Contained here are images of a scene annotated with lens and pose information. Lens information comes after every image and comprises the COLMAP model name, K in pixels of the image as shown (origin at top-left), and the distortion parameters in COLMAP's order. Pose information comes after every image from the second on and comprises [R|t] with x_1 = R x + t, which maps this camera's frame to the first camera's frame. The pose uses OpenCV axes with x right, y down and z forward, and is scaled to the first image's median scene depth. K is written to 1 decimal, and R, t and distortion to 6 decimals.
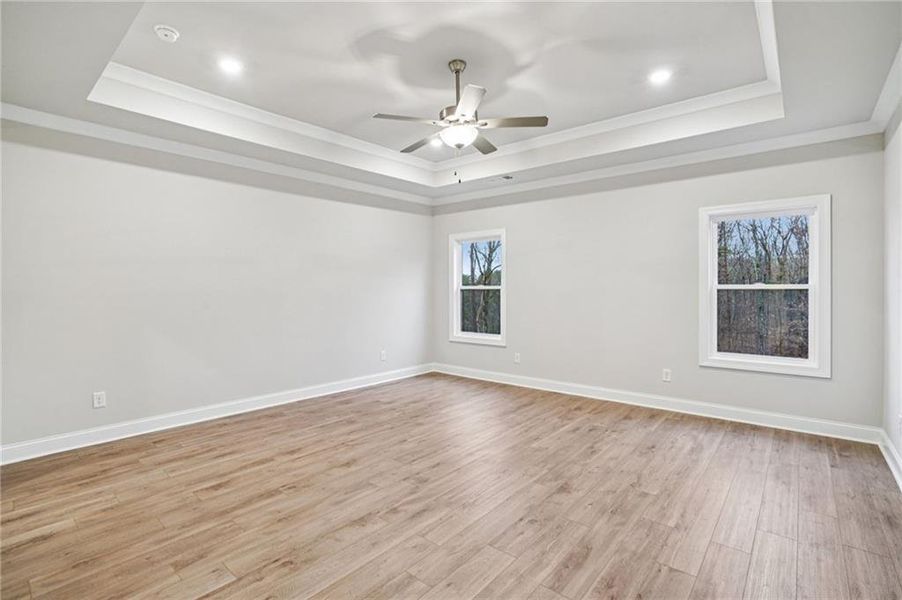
lens RADIAL K [[416.5, 0, 451.1], [0, 416.5, 290.1], [0, 0, 1]] dist [-0.059867, 0.000170]
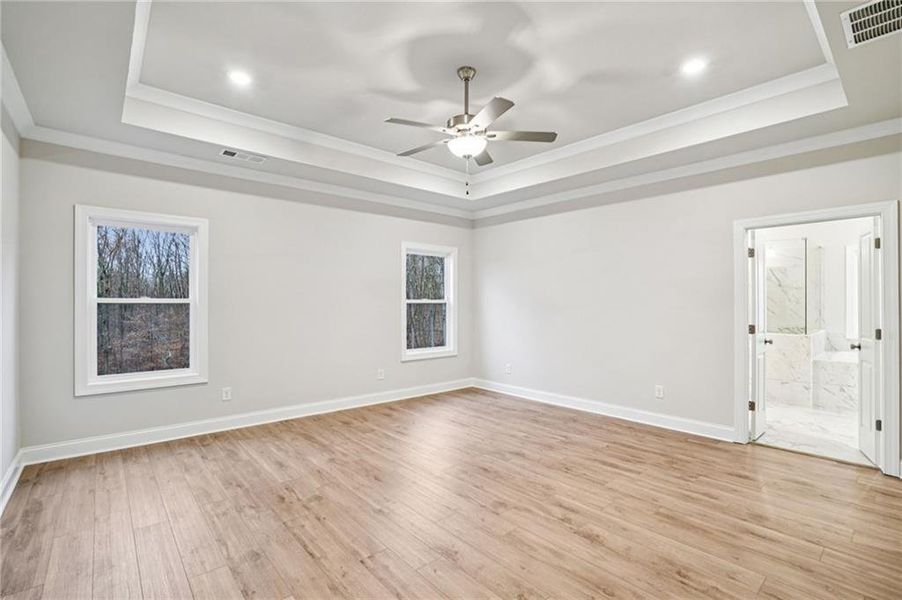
lens RADIAL K [[410.4, 0, 451.0], [0, 410.4, 300.0], [0, 0, 1]] dist [-0.037167, 0.000201]
pose [[0.152831, 0.007582, 0.988223, -0.788420], [0.002547, 0.999964, -0.008066, -0.001089], [-0.988249, 0.003750, 0.152806, 0.749085]]
